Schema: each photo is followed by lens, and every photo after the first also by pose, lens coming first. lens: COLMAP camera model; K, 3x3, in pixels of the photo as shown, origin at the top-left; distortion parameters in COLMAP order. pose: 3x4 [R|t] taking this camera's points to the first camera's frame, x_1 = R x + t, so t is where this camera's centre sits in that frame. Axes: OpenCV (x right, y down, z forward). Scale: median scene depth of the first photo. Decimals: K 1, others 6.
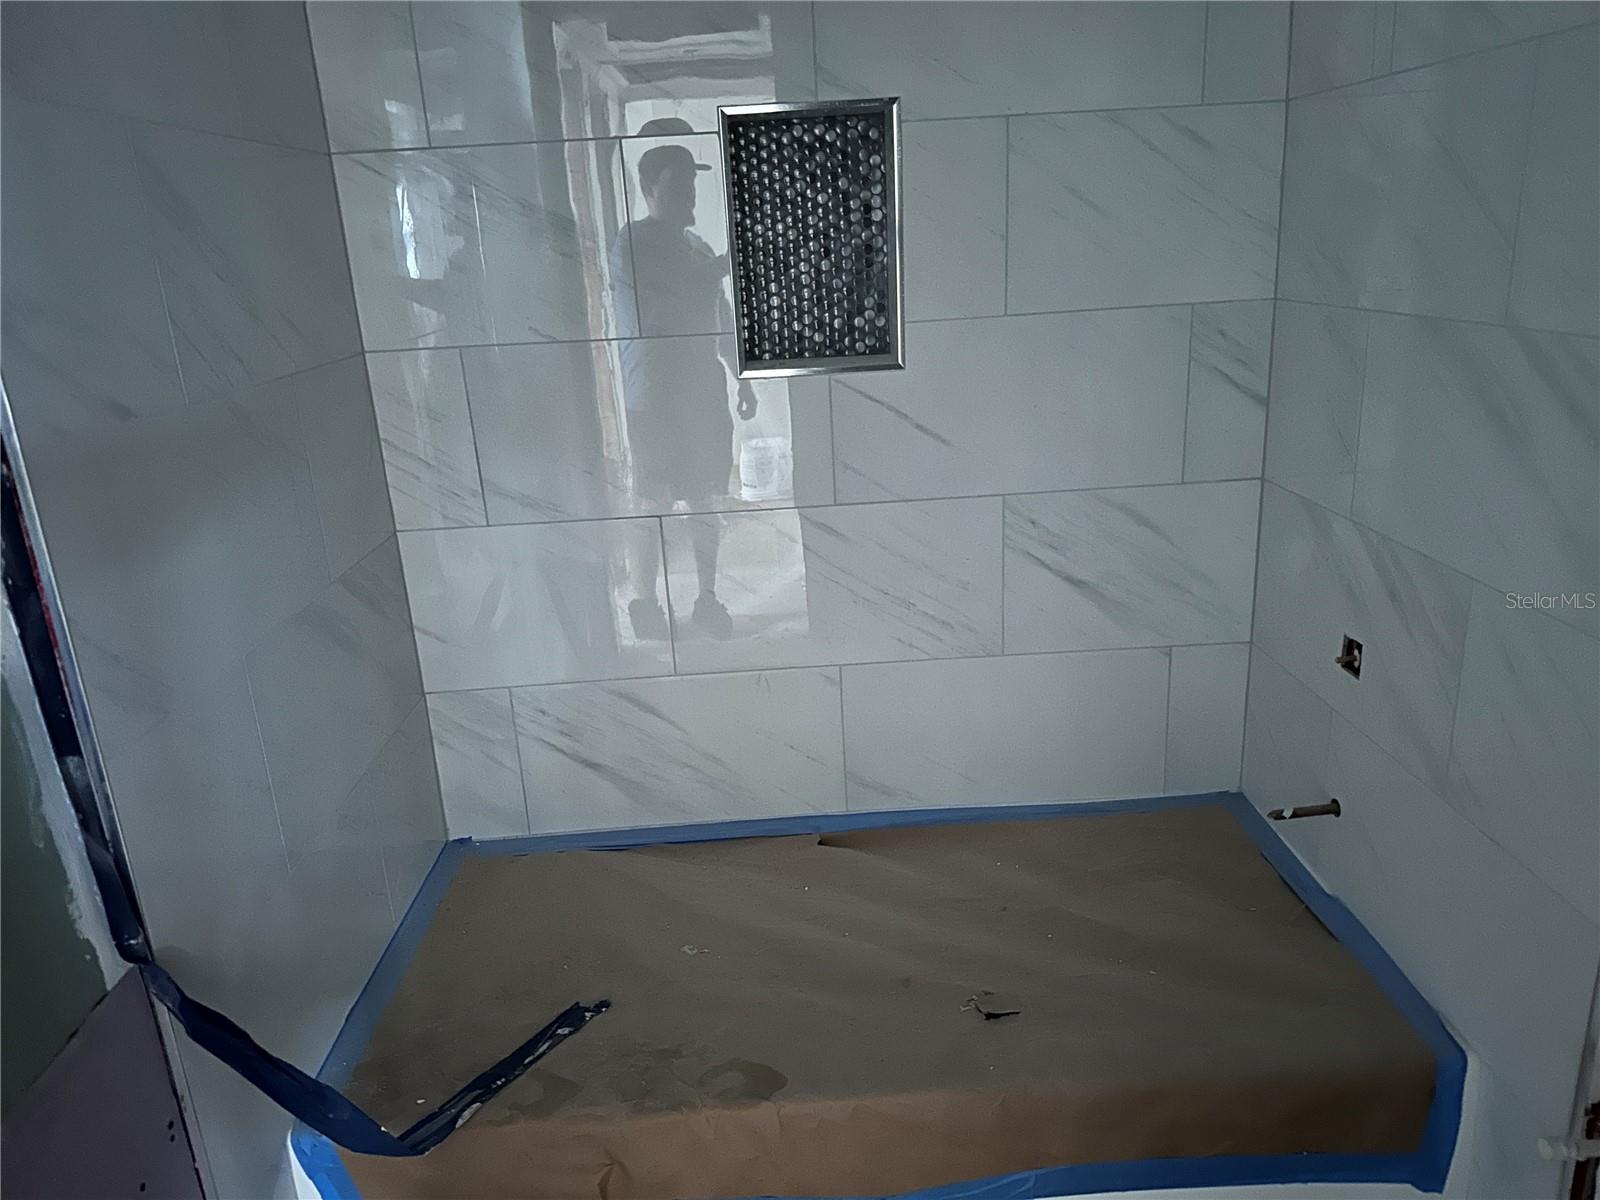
lens RADIAL K [[1138.2, 0, 788.5], [0, 1138.2, 621.9], [0, 0, 1]] dist [0.050535, -0.043086]
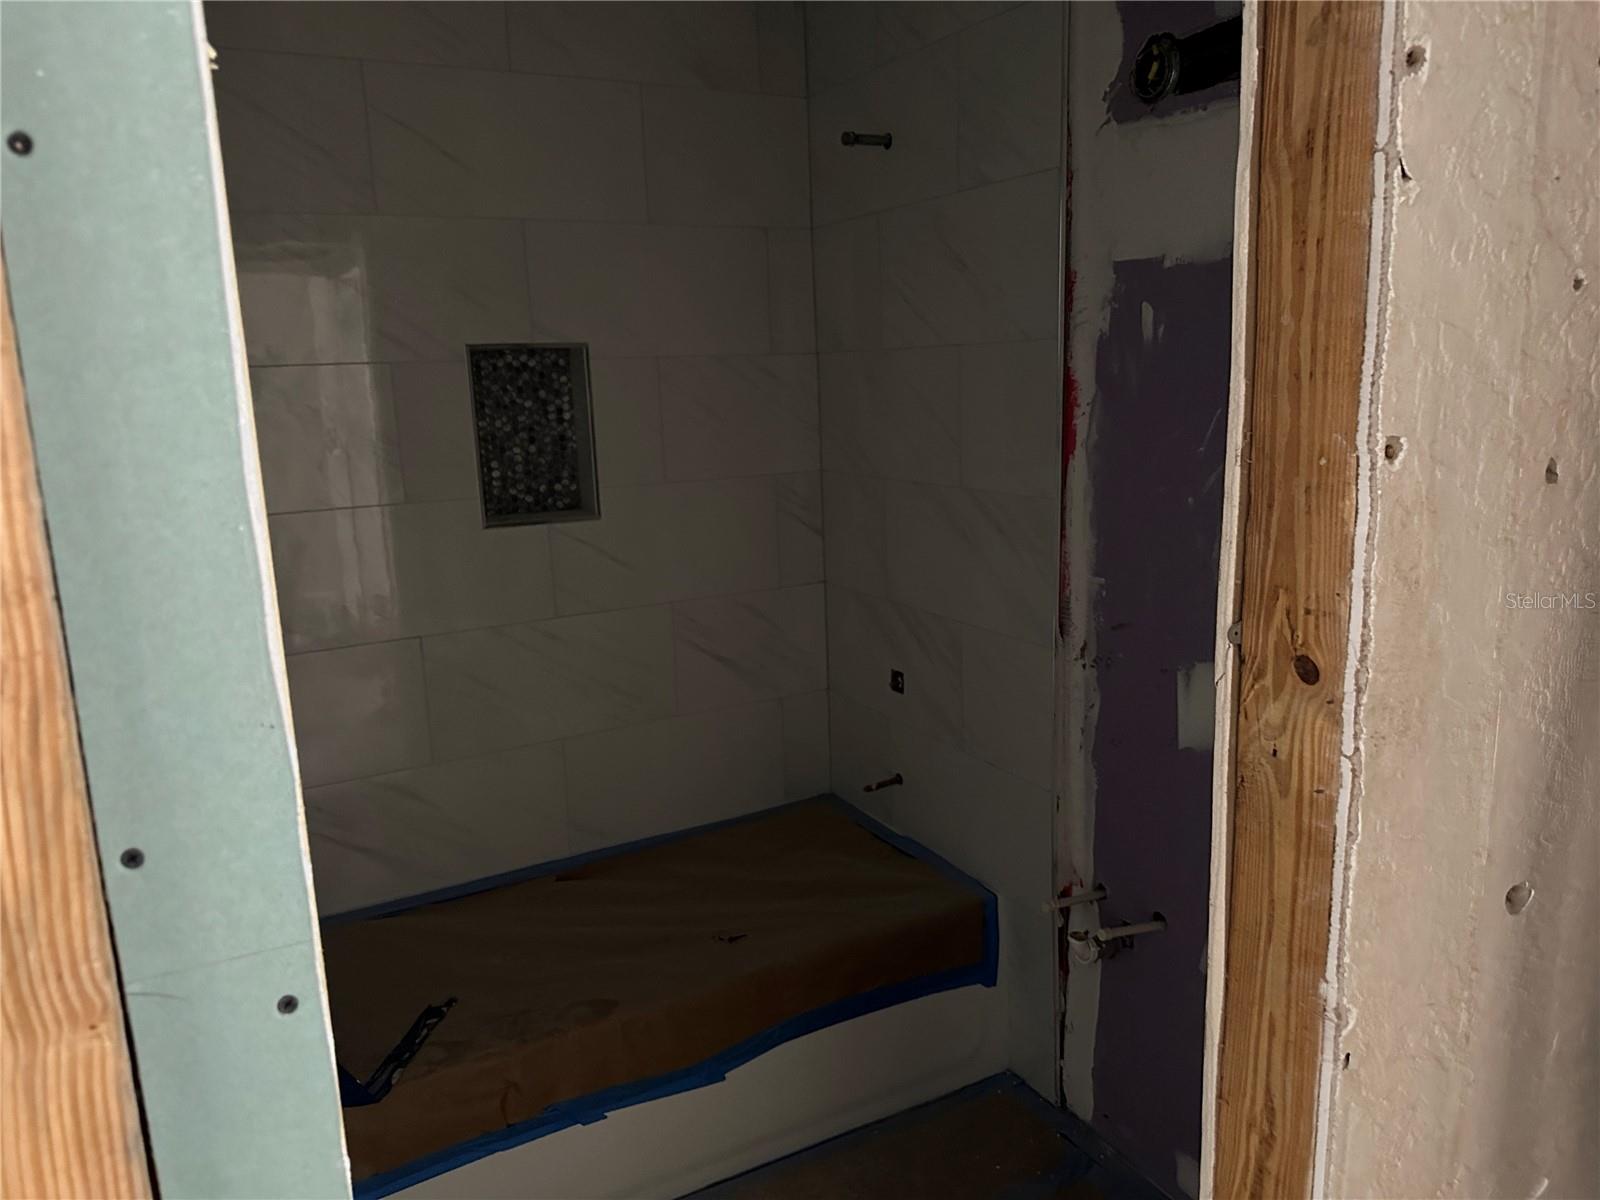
lens RADIAL K [[1138.2, 0, 821.4], [0, 1138.2, 612.8], [0, 0, 1]] dist [0.050535, -0.043086]
pose [[0.882788, -0.072207, 0.464190, -0.323669], [0.132098, 0.986402, -0.097782, 0.070243], [-0.450817, 0.147639, 0.880322, -0.366206]]
